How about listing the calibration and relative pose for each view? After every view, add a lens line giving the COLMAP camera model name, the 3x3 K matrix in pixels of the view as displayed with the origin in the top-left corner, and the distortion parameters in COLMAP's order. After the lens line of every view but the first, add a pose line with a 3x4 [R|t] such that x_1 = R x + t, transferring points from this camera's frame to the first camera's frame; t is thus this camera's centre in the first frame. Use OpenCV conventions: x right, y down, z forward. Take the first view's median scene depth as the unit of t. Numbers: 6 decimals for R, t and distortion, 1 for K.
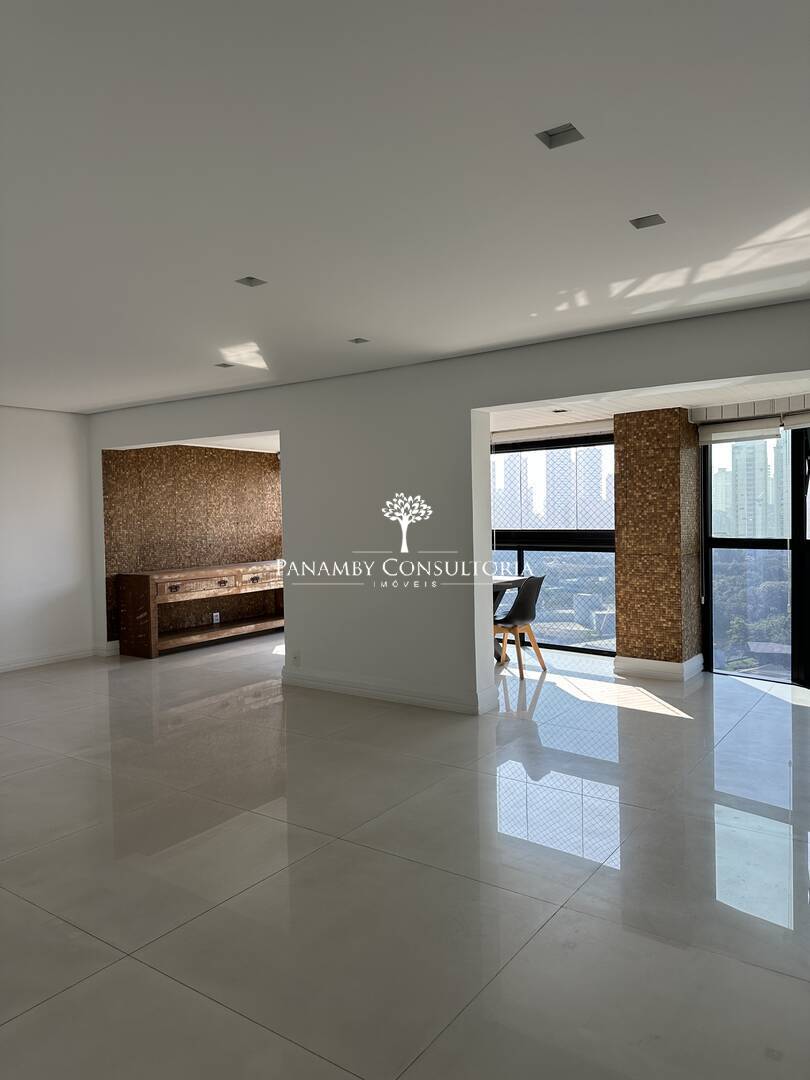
lens RADIAL K [[760.5, 0, 405.0], [0, 760.5, 540.0], [0, 0, 1]] dist [0.123275, -0.180128]
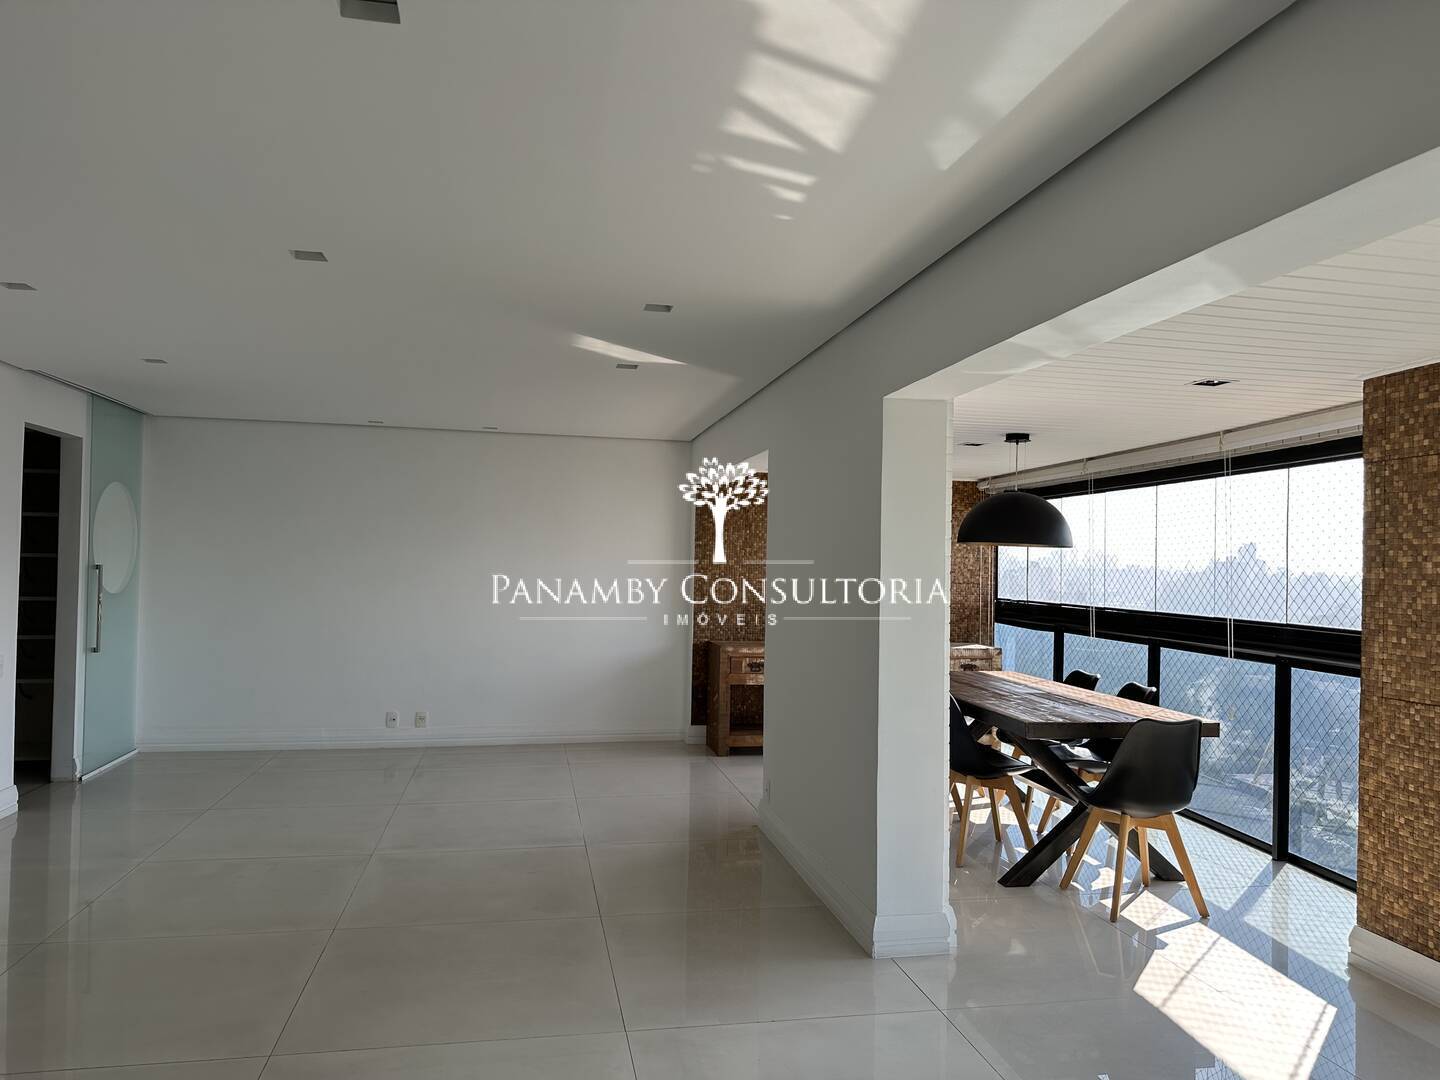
lens RADIAL K [[1008.0, 0, 724.6], [0, 1008.0, 555.9], [0, 0, 1]] dist [0.104448, -0.109502]
pose [[0.728837, 0.029245, -0.684062, 0.403594], [-0.058884, 0.998063, -0.020070, -0.026769], [0.682150, 0.054908, 0.729148, 0.304539]]
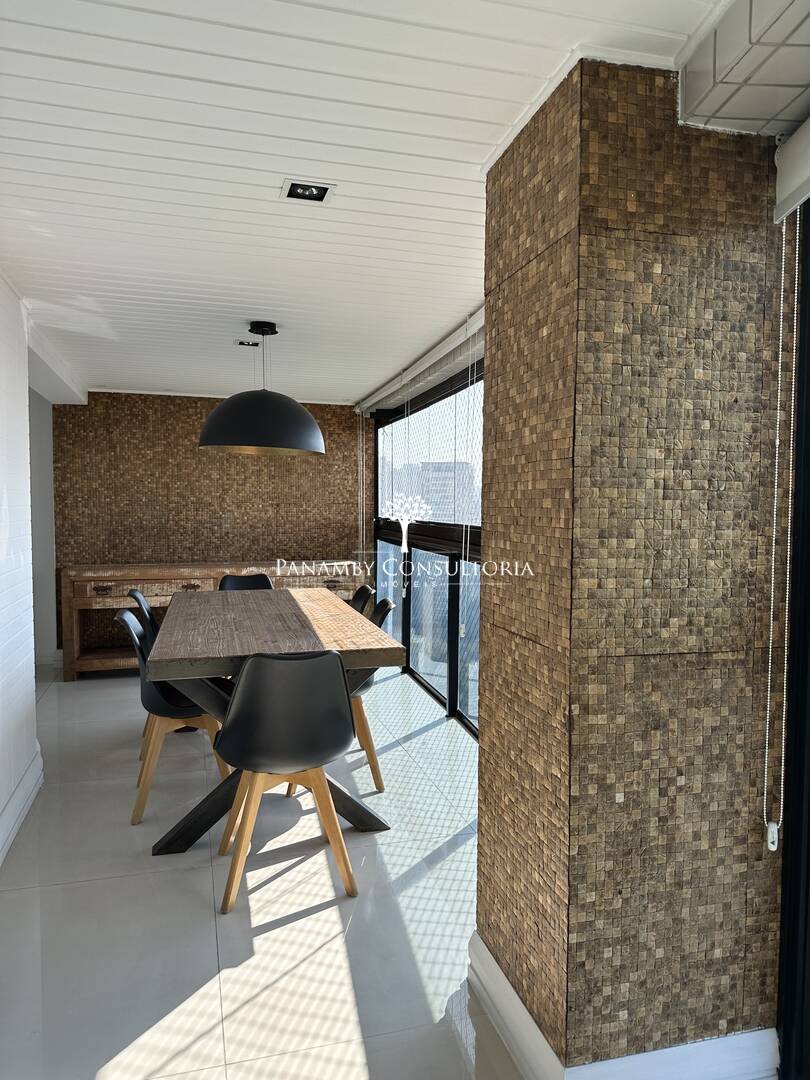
lens RADIAL K [[756.0, 0, 405.1], [0, 756.0, 544.4], [0, 0, 1]] dist [0.104448, -0.109502]
pose [[0.778438, 0.055456, -0.625266, 0.441258], [-0.040721, 0.998453, 0.037858, -0.023047], [0.626399, -0.004009, 0.779493, 0.719128]]
